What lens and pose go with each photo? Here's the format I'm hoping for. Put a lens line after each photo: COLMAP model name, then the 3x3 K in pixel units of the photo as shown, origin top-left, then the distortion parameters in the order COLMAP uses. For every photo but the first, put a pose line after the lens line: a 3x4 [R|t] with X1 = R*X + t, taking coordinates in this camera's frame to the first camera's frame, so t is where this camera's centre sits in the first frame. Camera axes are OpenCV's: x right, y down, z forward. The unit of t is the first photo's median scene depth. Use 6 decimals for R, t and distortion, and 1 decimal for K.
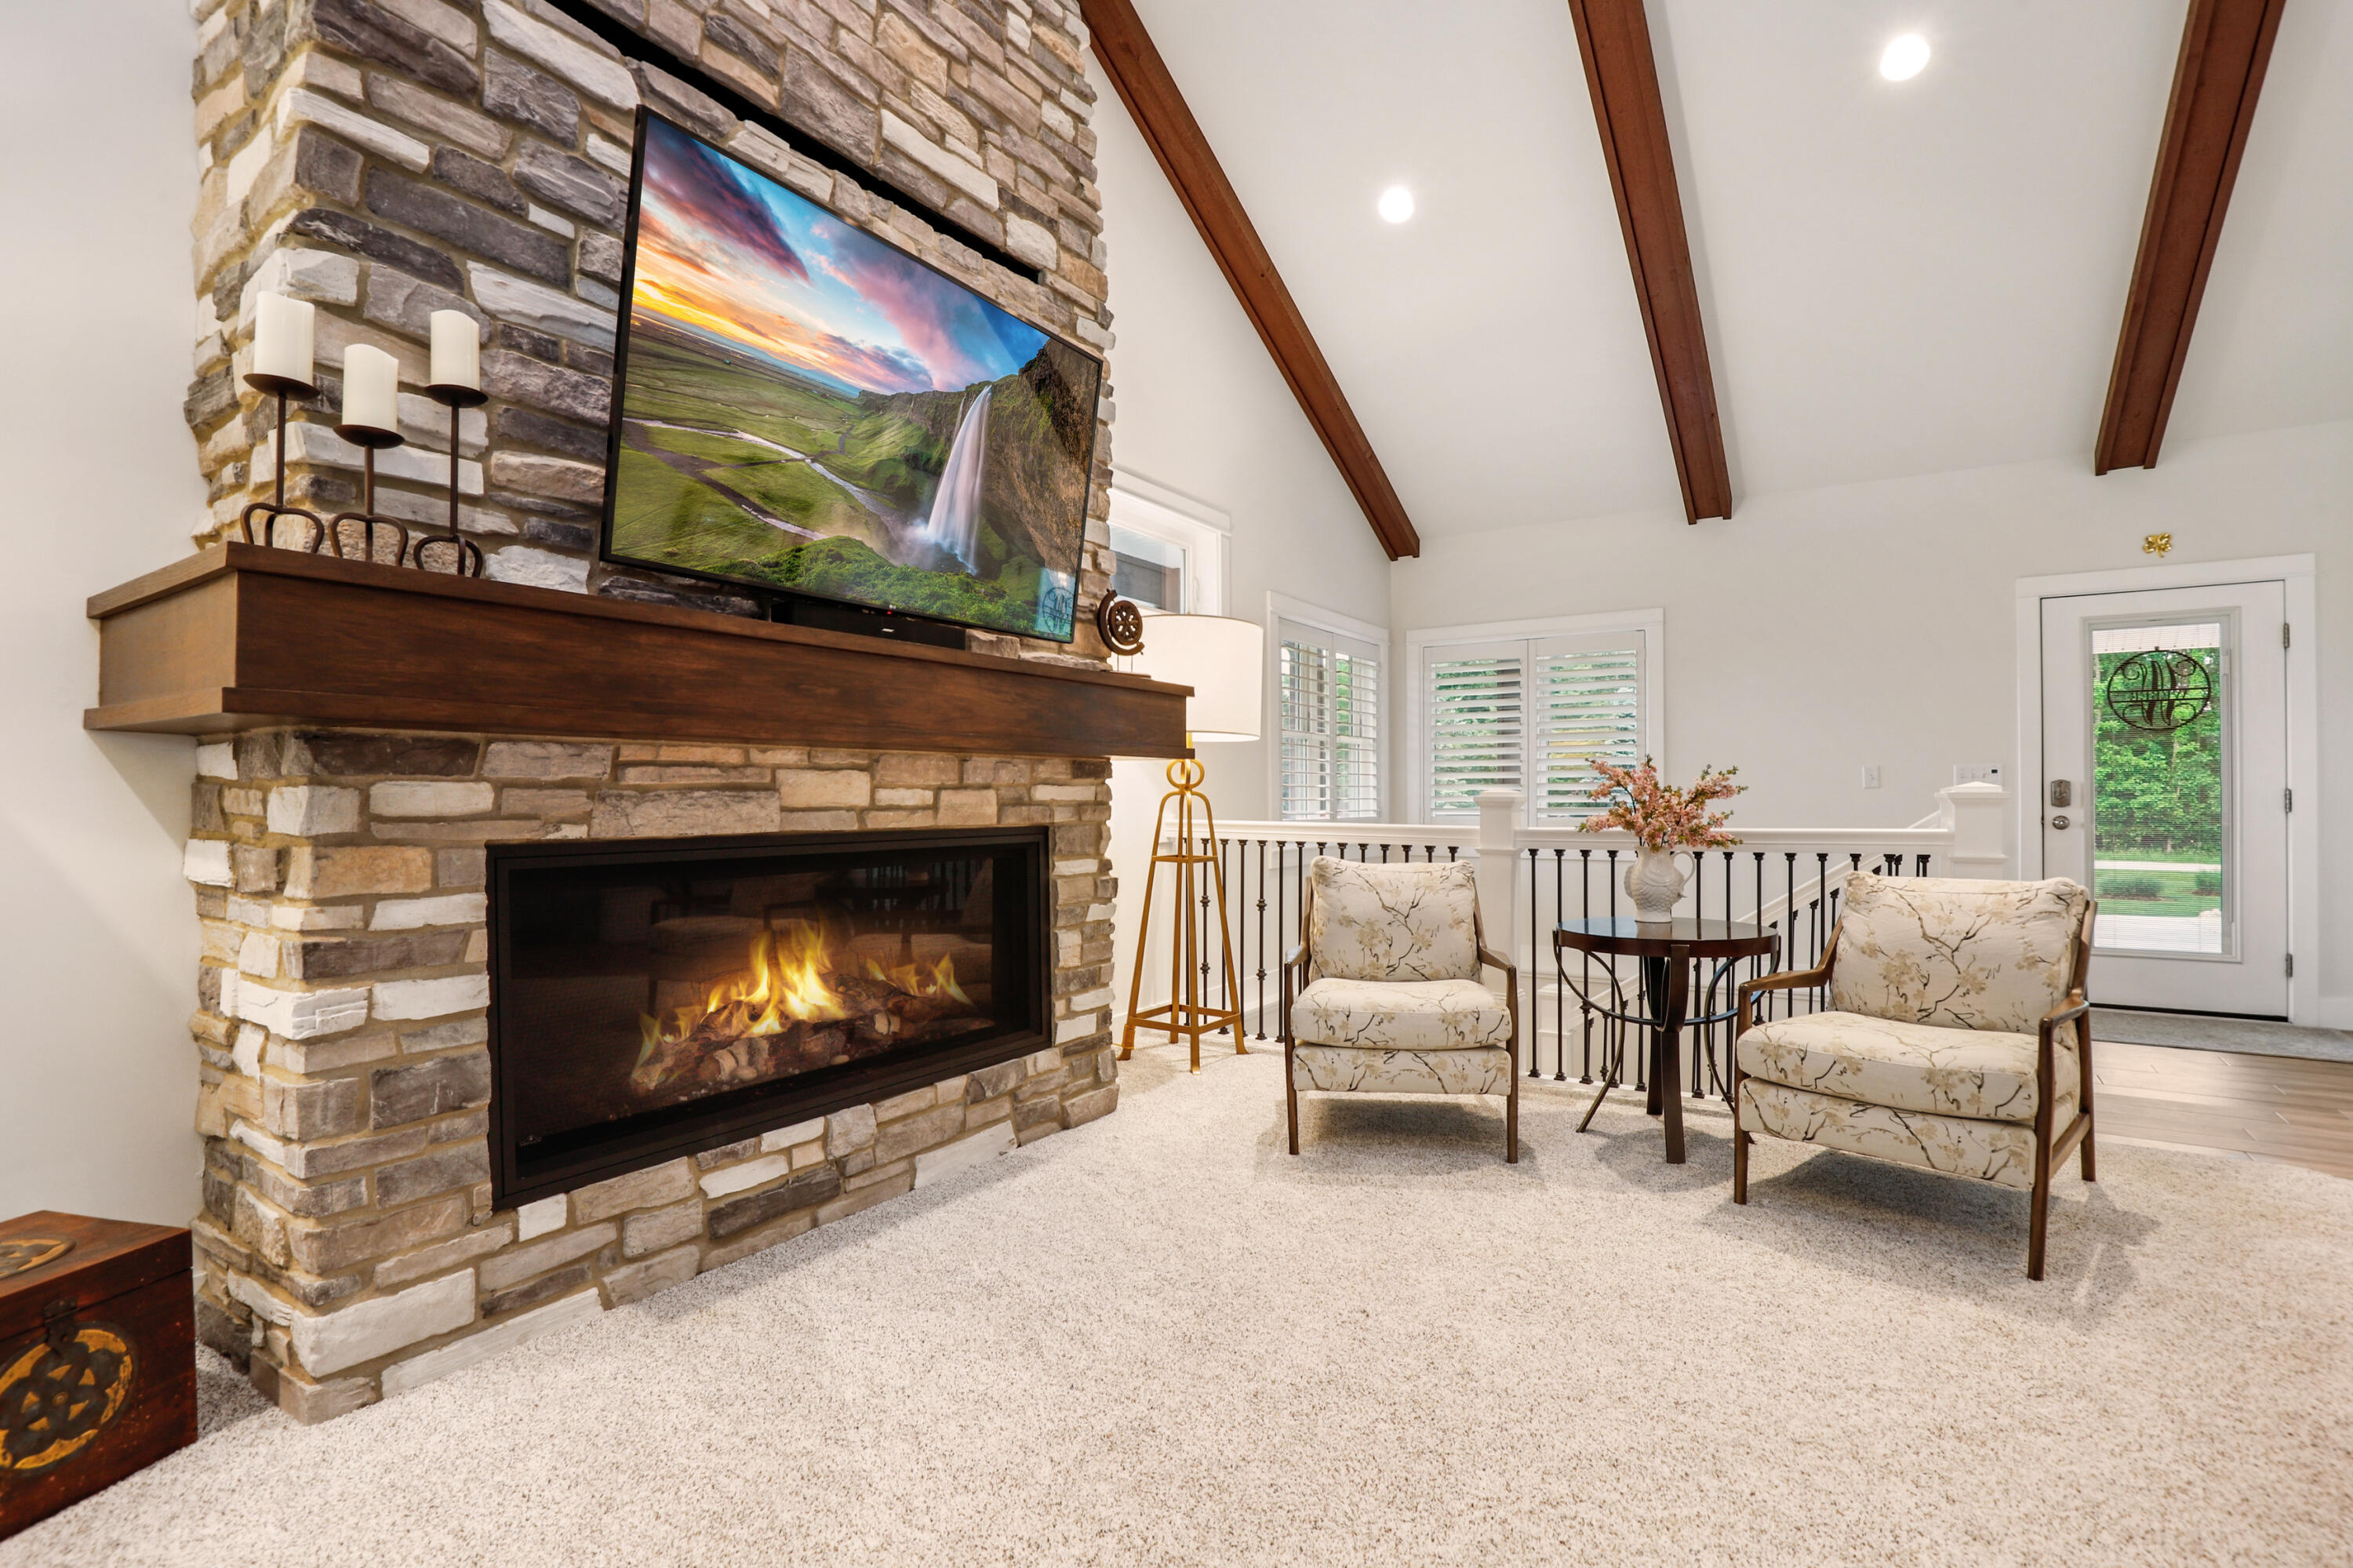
lens RADIAL K [[1080.6, 0, 1185.2], [0, 1080.6, 789.4], [0, 0, 1]] dist [-0.021601, 0.002532]
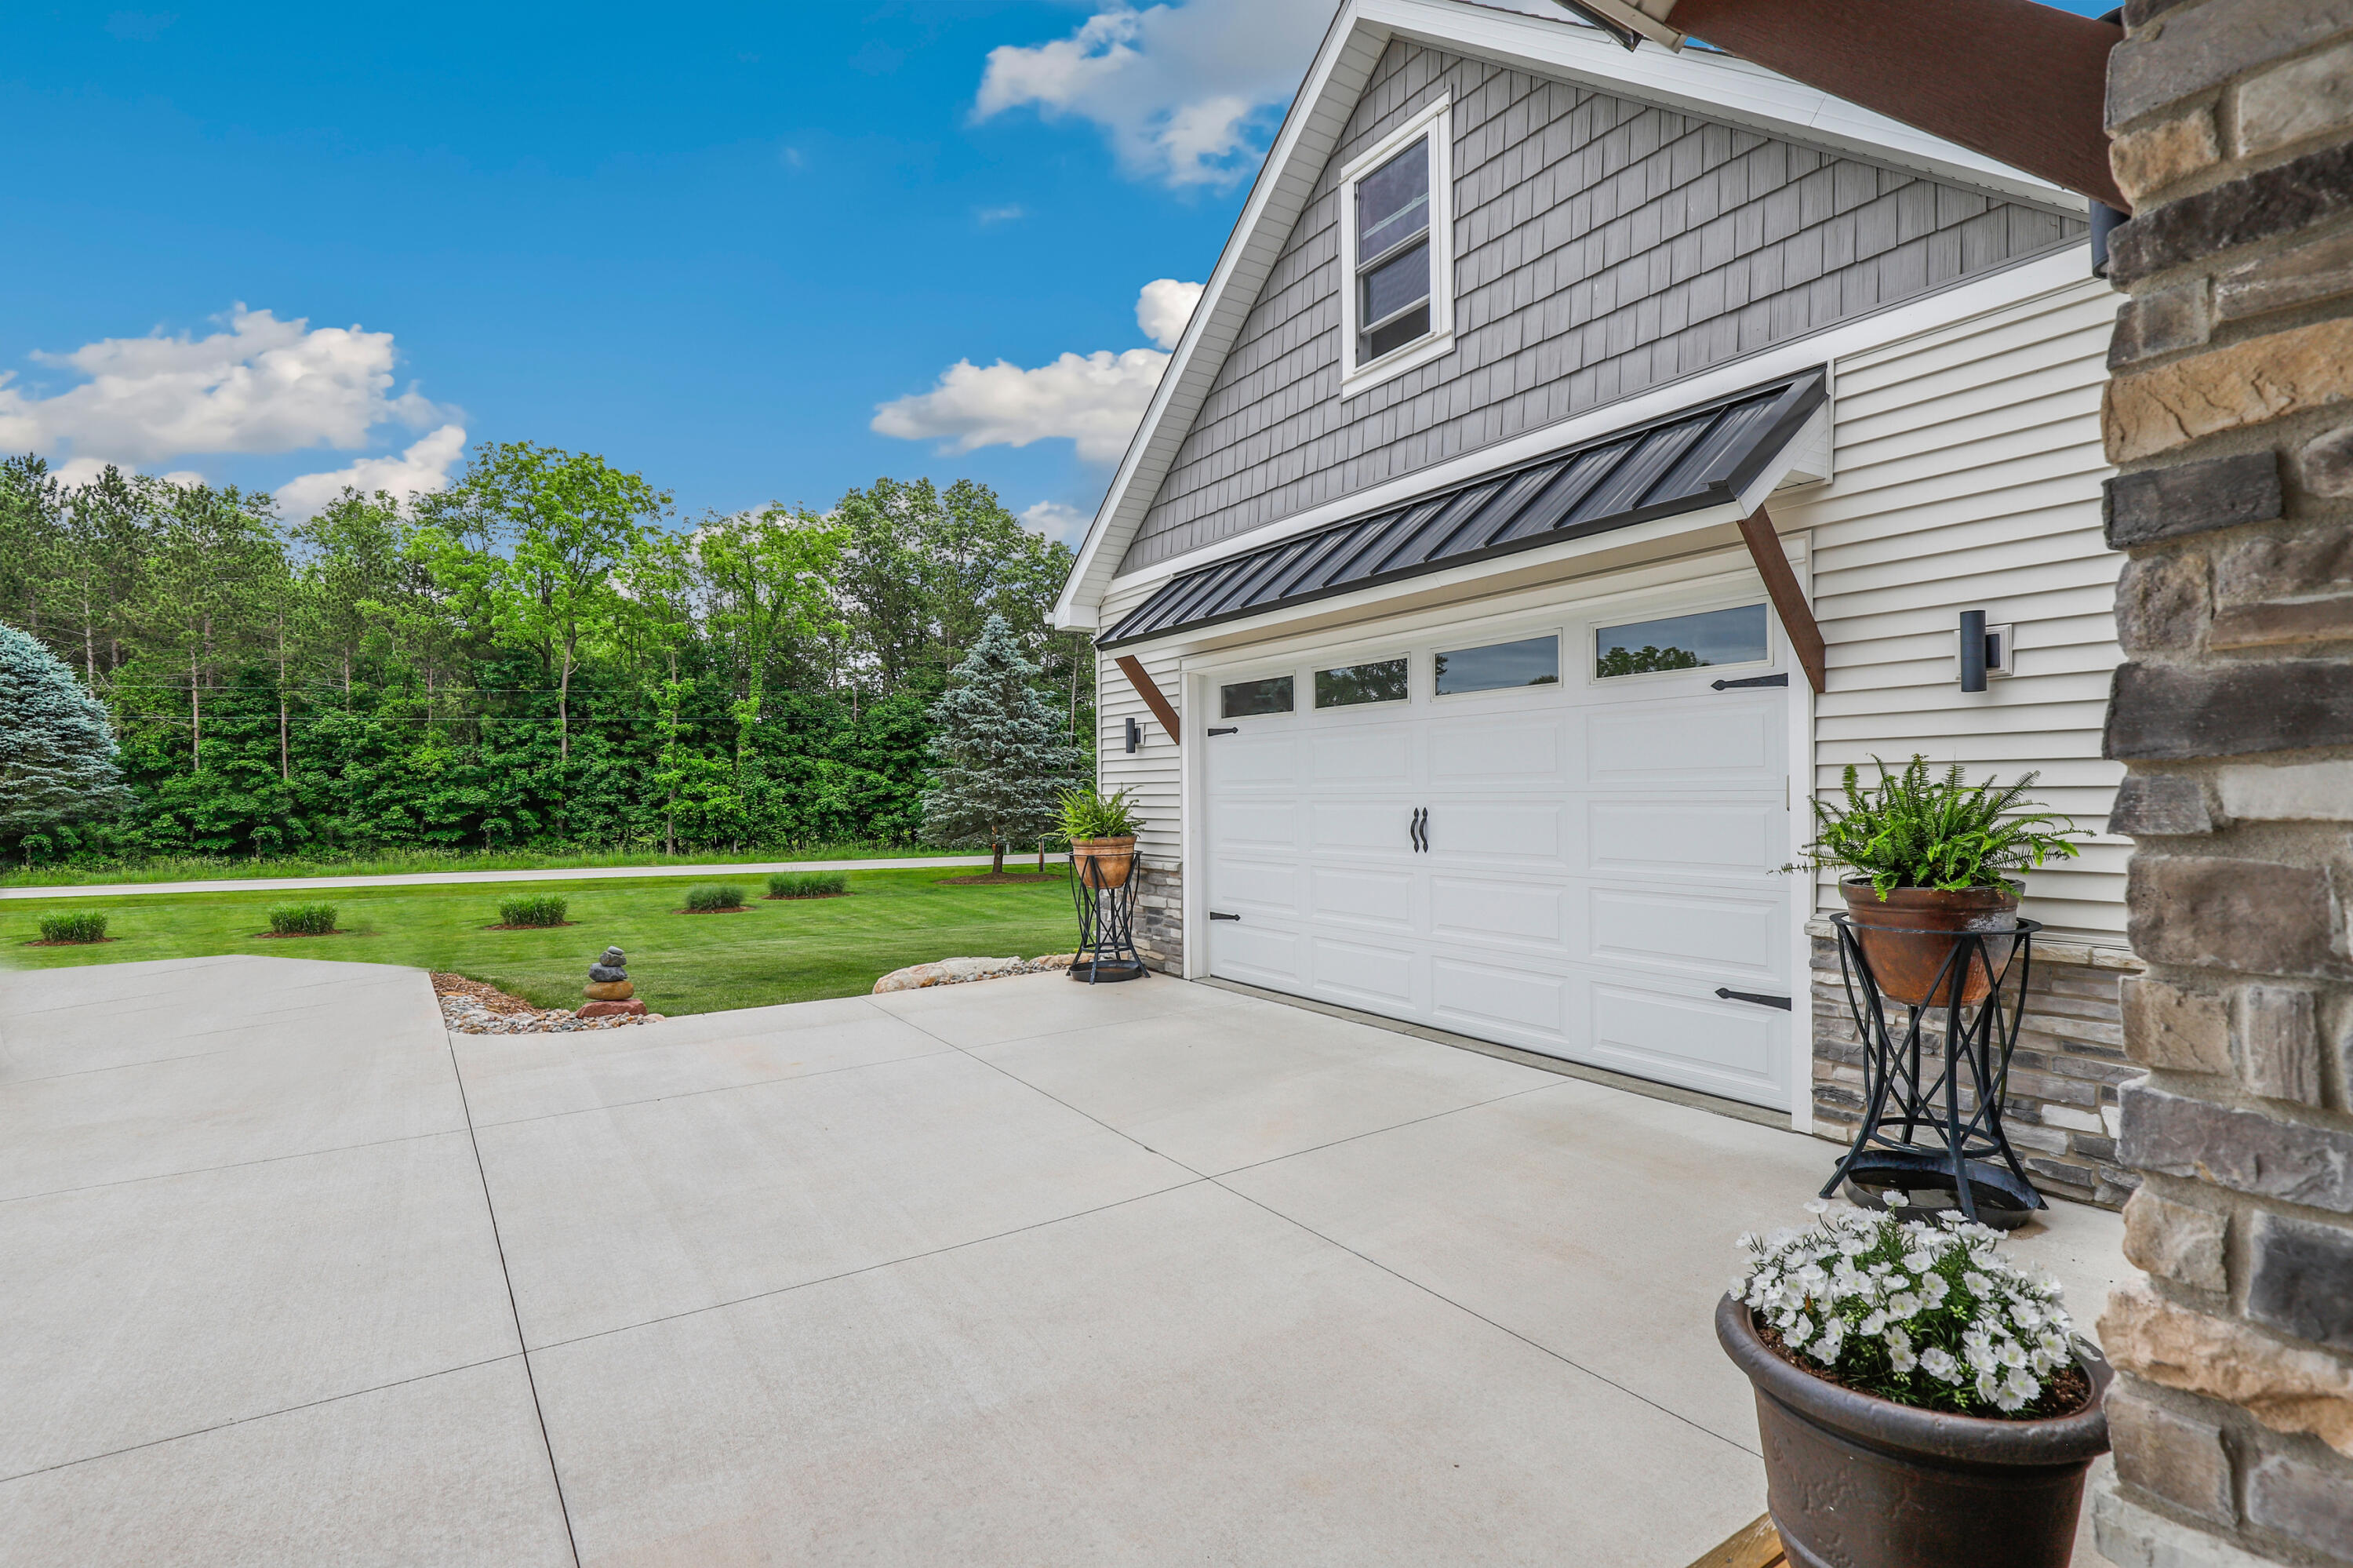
lens RADIAL K [[1080.6, 0, 1180.1], [0, 1080.6, 809.5], [0, 0, 1]] dist [-0.021601, 0.002532]
pose [[0.402732, -0.005287, 0.915303, 0.145107], [-0.004406, 0.999961, 0.007715, 0.006899], [-0.915307, -0.007139, 0.402693, 0.184660]]
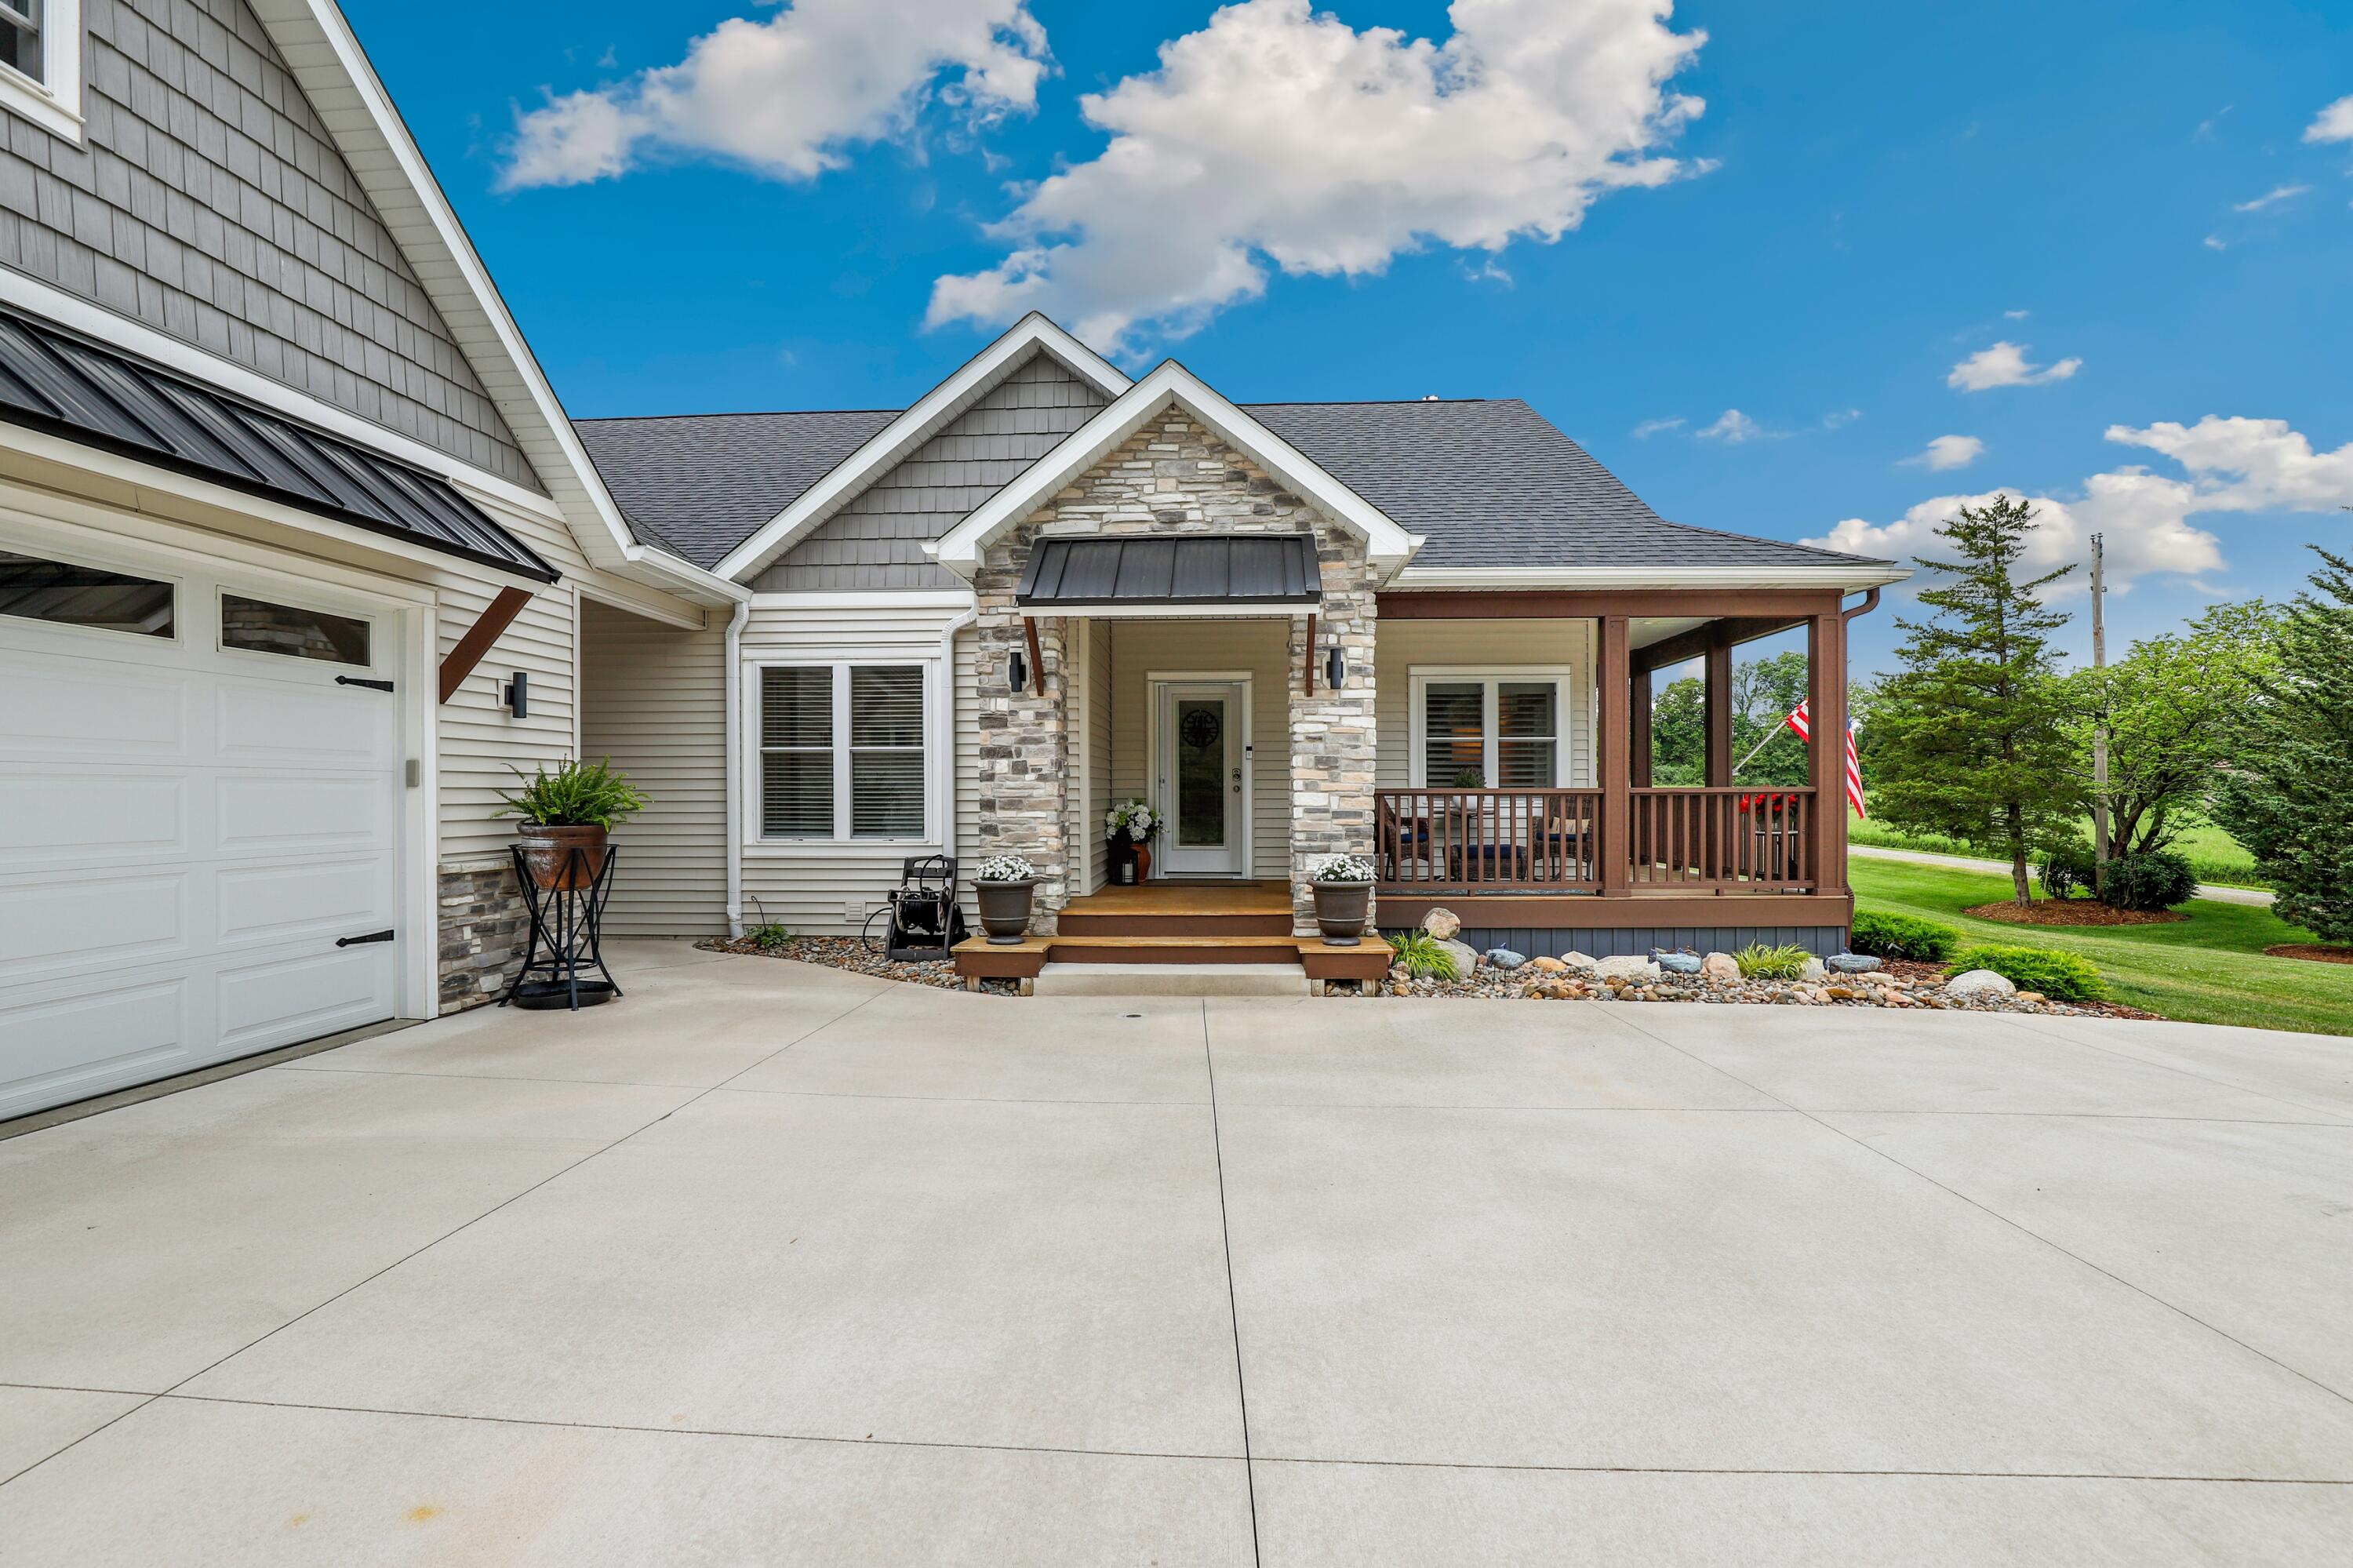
lens RADIAL K [[1080.6, 0, 1174.6], [0, 1080.6, 787.2], [0, 0, 1]] dist [-0.021601, 0.002532]
pose [[-0.865084, 0.005055, -0.501602, 0.580737], [0.007366, 0.999969, -0.002626, 0.014561], [0.501573, -0.005966, -0.865095, 0.855762]]
